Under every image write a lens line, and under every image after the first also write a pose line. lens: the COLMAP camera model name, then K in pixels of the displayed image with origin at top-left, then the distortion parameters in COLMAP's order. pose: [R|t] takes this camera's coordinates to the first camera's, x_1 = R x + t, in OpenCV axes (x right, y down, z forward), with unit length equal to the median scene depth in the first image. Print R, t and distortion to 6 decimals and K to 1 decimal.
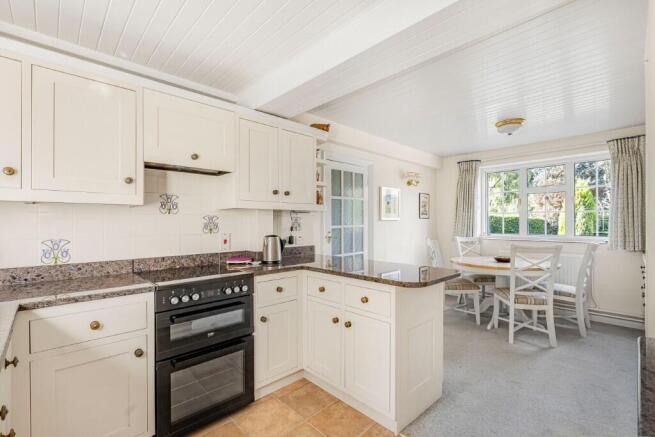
lens RADIAL K [[292.7, 0, 327.0], [0, 292.7, 222.8], [0, 0, 1]] dist [-0.001240, 0.000808]
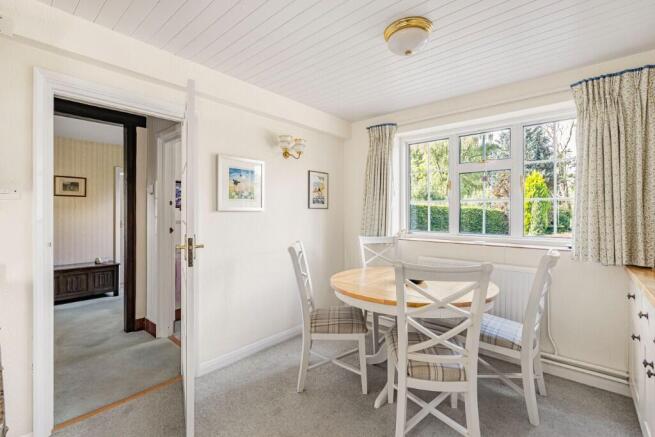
lens RADIAL K [[292.7, 0, 327.9], [0, 292.7, 212.4], [0, 0, 1]] dist [-0.001240, 0.000808]
pose [[0.995429, 0.005498, 0.095347, 0.390765], [-0.005221, 0.999981, -0.003158, -0.005314], [-0.095363, 0.002646, 0.995439, 0.436919]]
